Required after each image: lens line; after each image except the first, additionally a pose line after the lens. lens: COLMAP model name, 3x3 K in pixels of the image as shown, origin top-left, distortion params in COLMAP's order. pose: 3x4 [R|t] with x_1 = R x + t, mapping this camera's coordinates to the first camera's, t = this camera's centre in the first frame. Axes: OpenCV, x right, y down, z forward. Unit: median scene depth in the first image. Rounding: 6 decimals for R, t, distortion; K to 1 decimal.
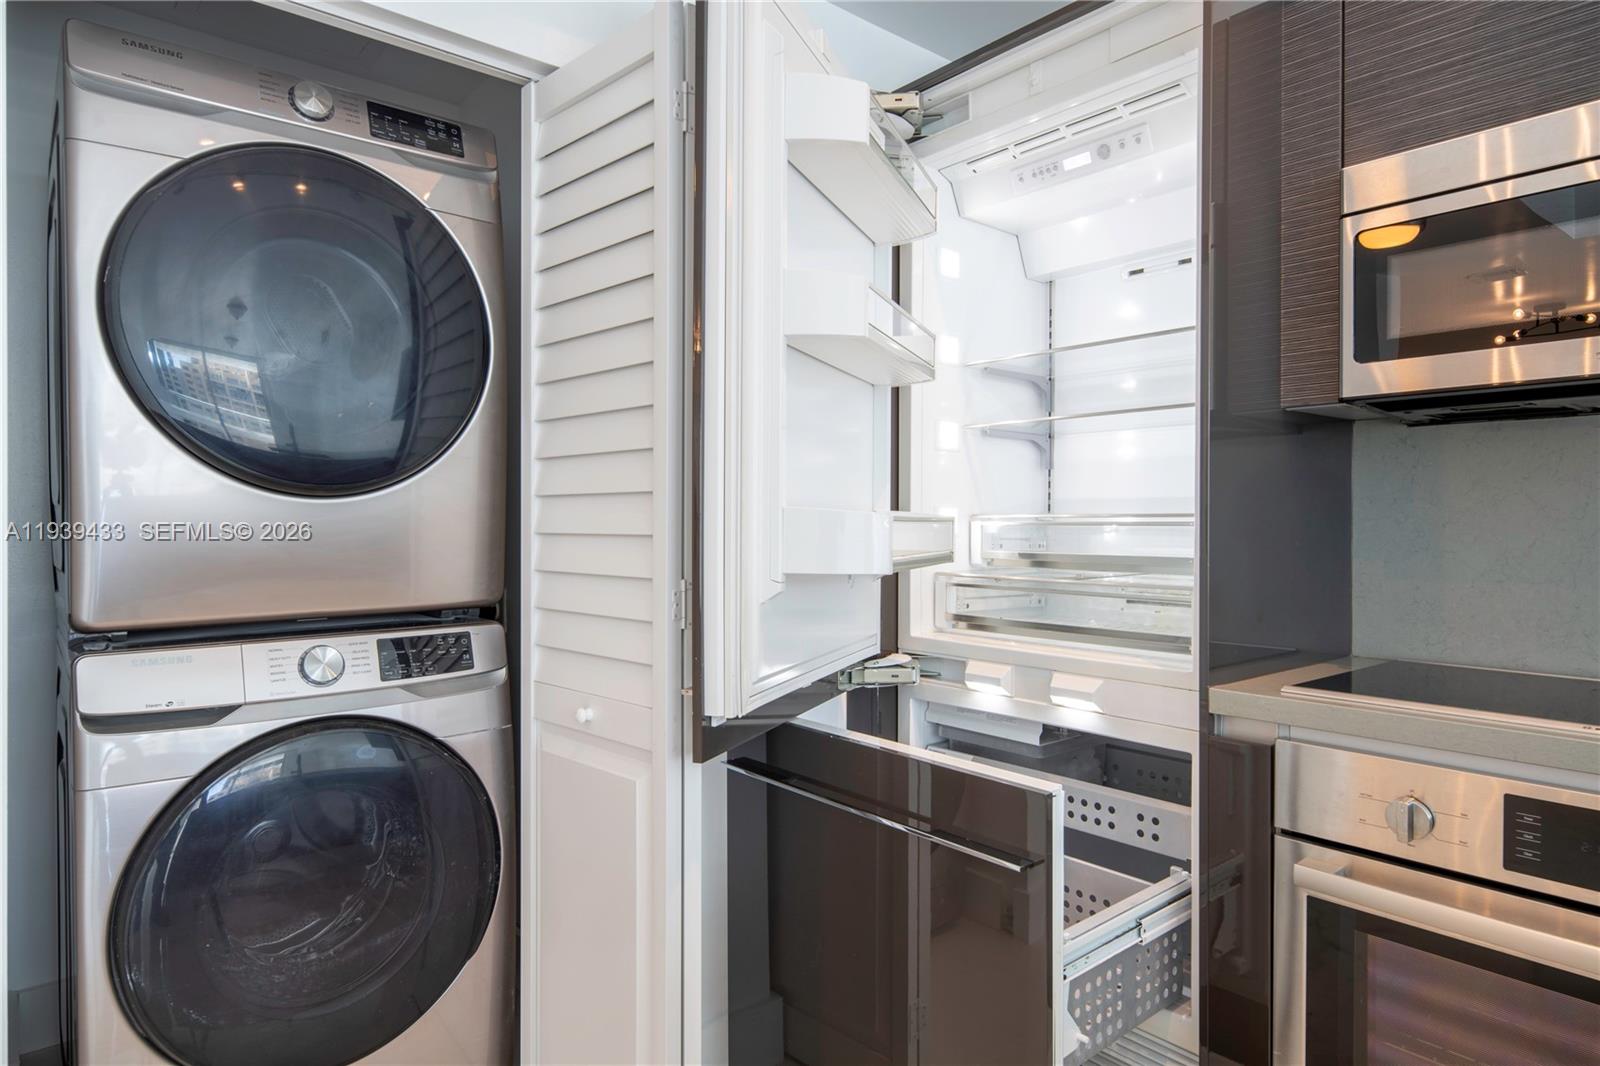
lens RADIAL K [[932.9, 0, 798.5], [0, 932.9, 526.4], [0, 0, 1]] dist [0.001087, -0.000219]
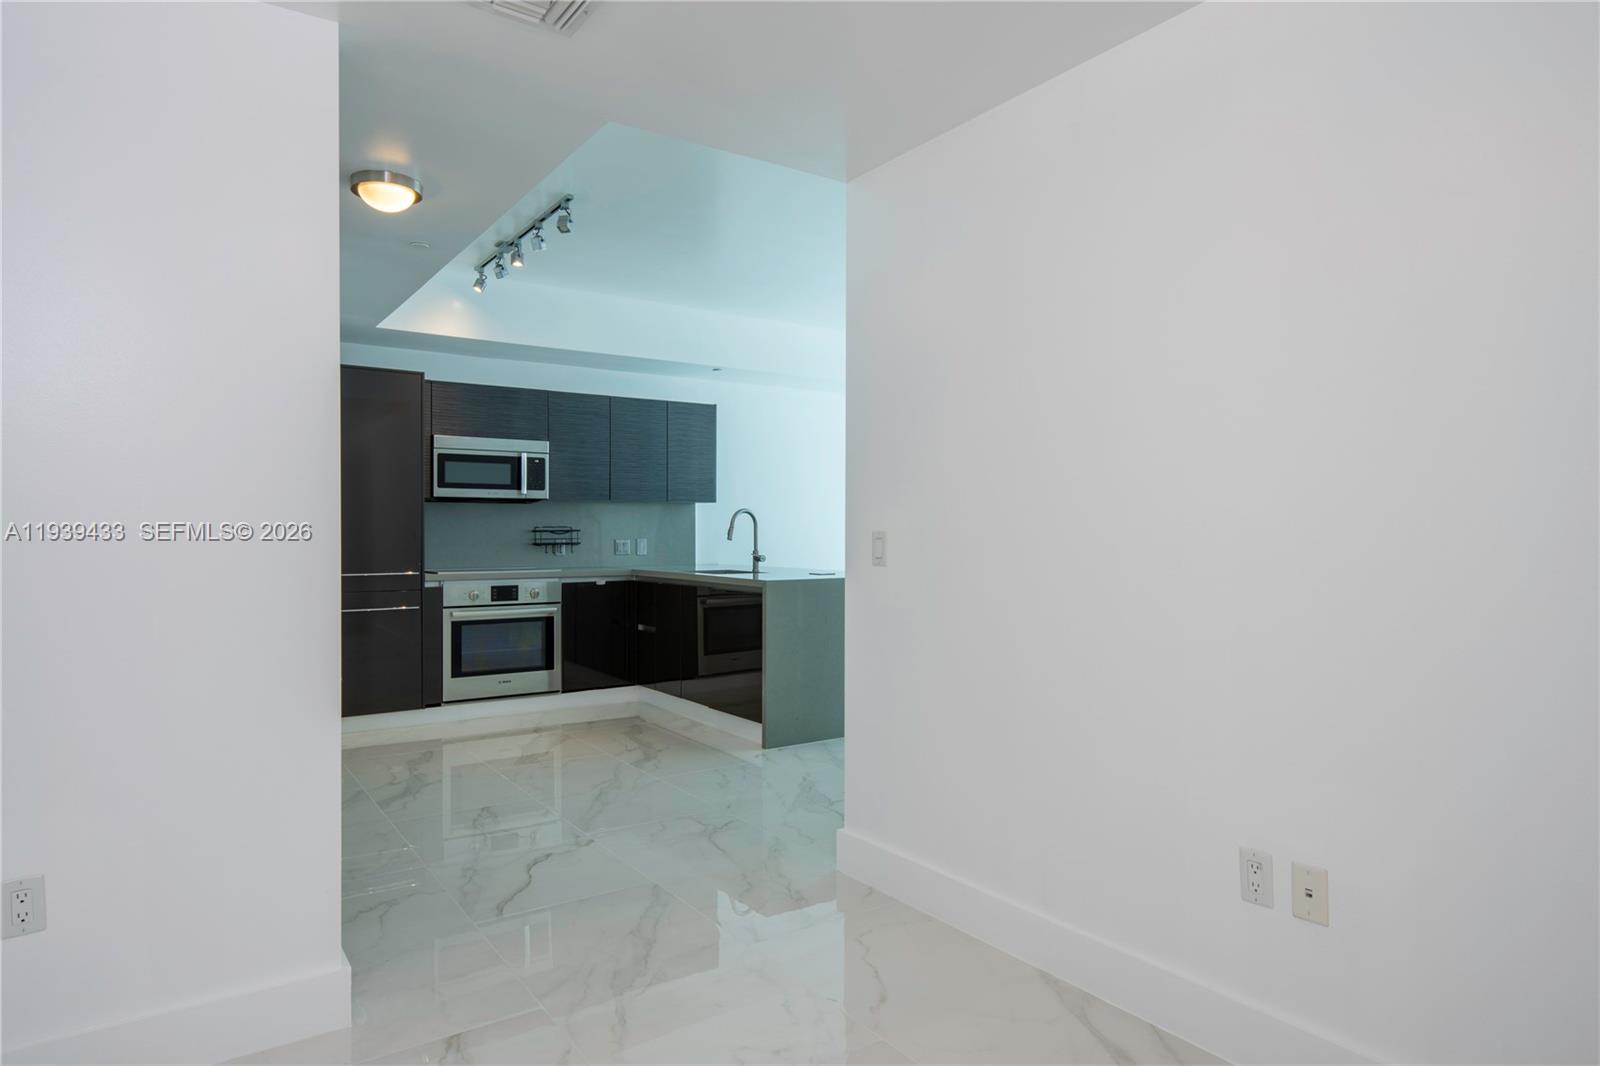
lens RADIAL K [[932.9, 0, 798.5], [0, 932.9, 526.4], [0, 0, 1]] dist [0.001087, -0.000219]
pose [[0.091157, 0.002431, 0.995834, -2.844126], [-0.000263, 0.999997, -0.002417, -0.009591], [-0.995836, -0.000041, 0.091158, -0.747450]]
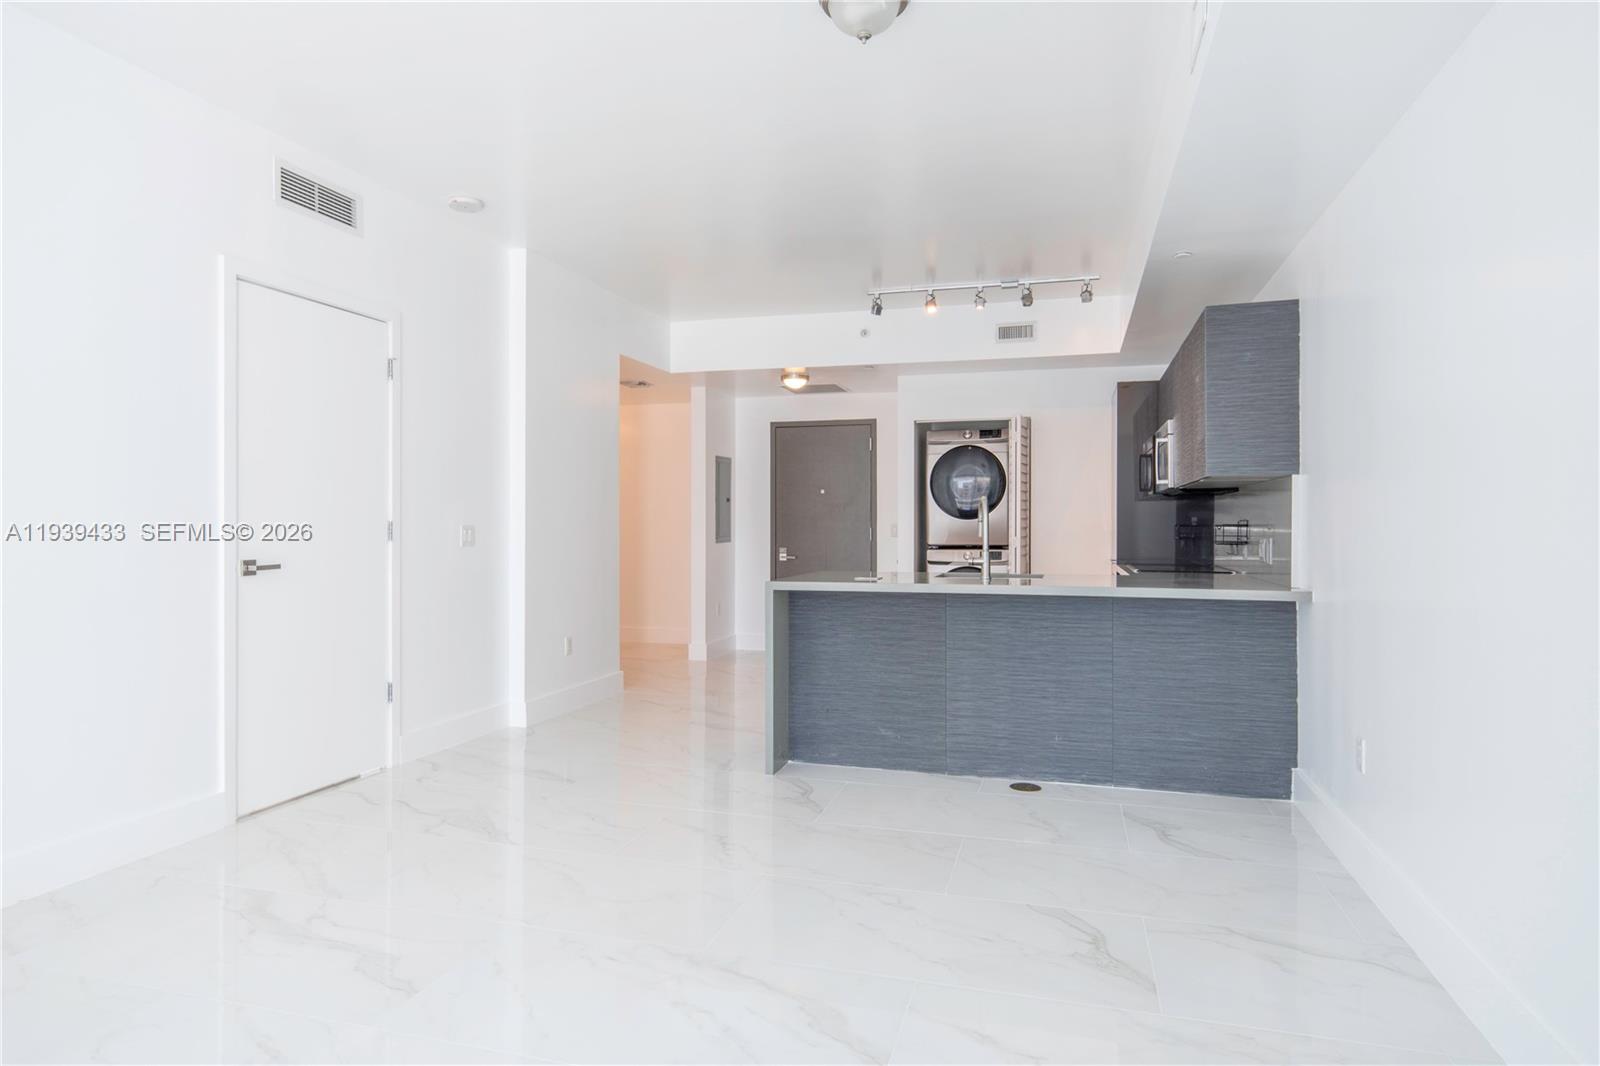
lens RADIAL K [[932.9, 0, 798.5], [0, 932.9, 526.4], [0, 0, 1]] dist [0.001087, -0.000219]
pose [[0.571247, 0.001633, -0.820777, 2.722805], [-0.003783, 0.999993, -0.000643, 0.009842], [0.820770, 0.003473, 0.571249, -2.271546]]
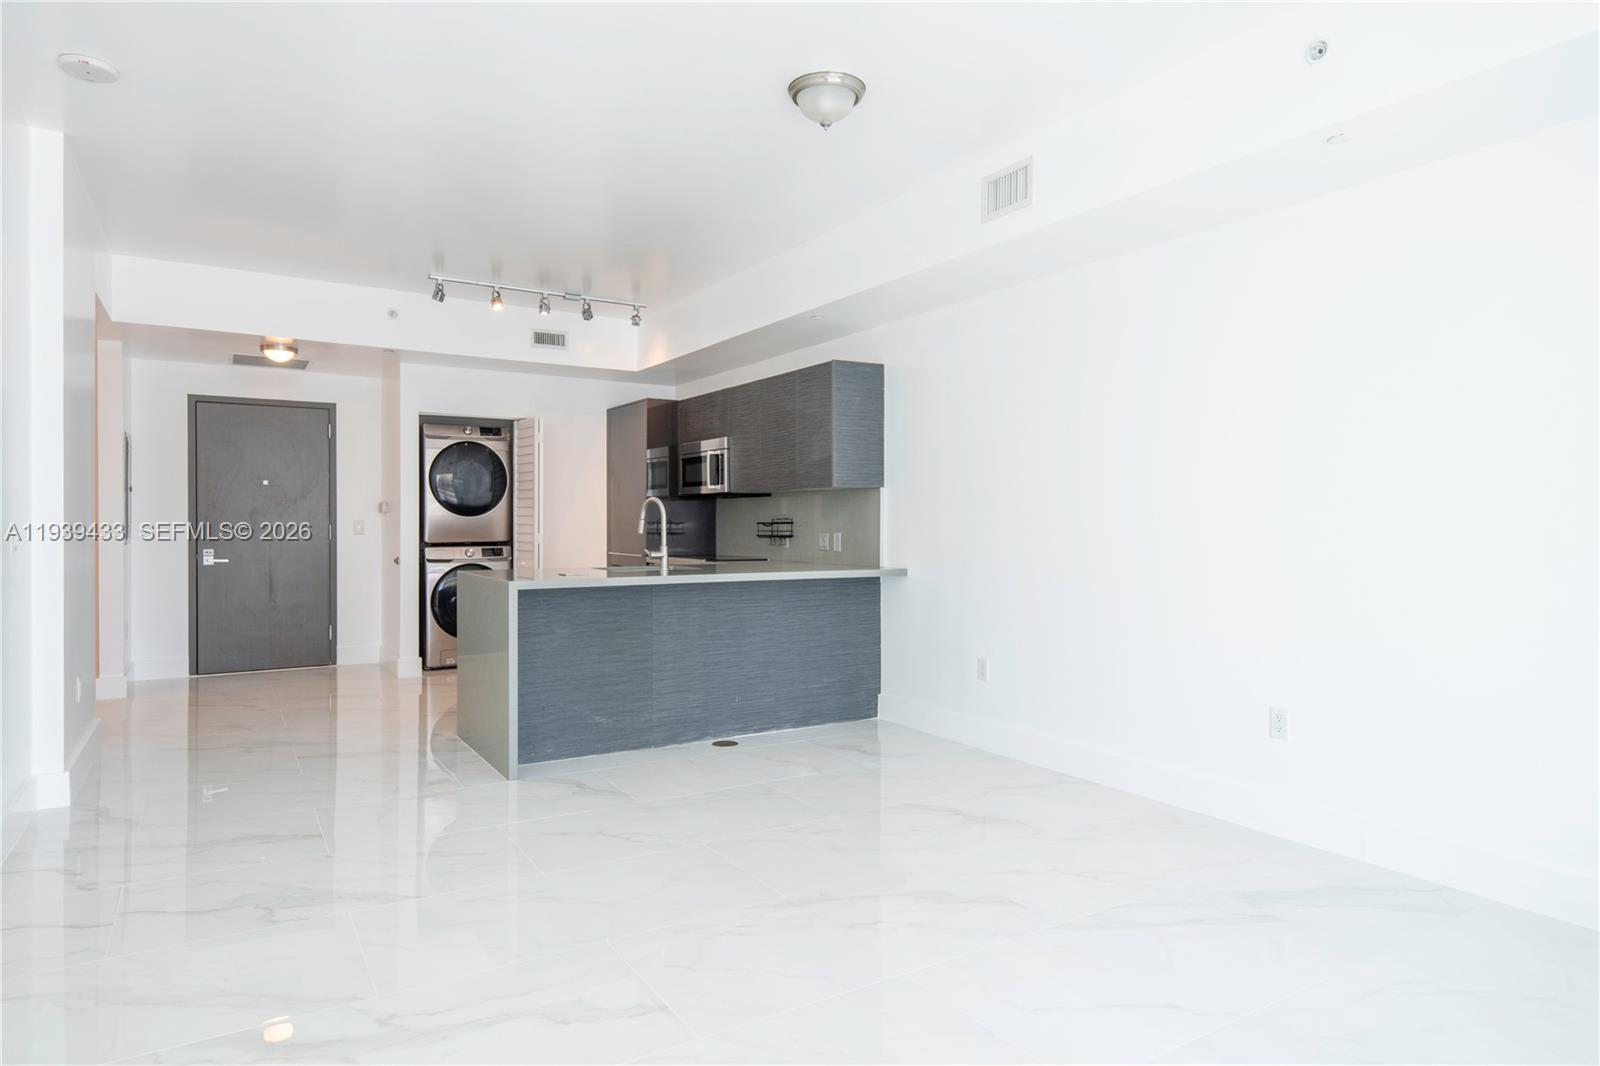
lens RADIAL K [[923.0, 0, 804.3], [0, 923.0, 529.8], [0, 0, 1]] dist [-0.003690, -0.000192]
pose [[0.992427, 0.003451, -0.122788, 1.636393], [-0.002863, 0.999984, 0.004964, 0.008375], [0.122803, -0.004575, 0.992420, -3.217292]]
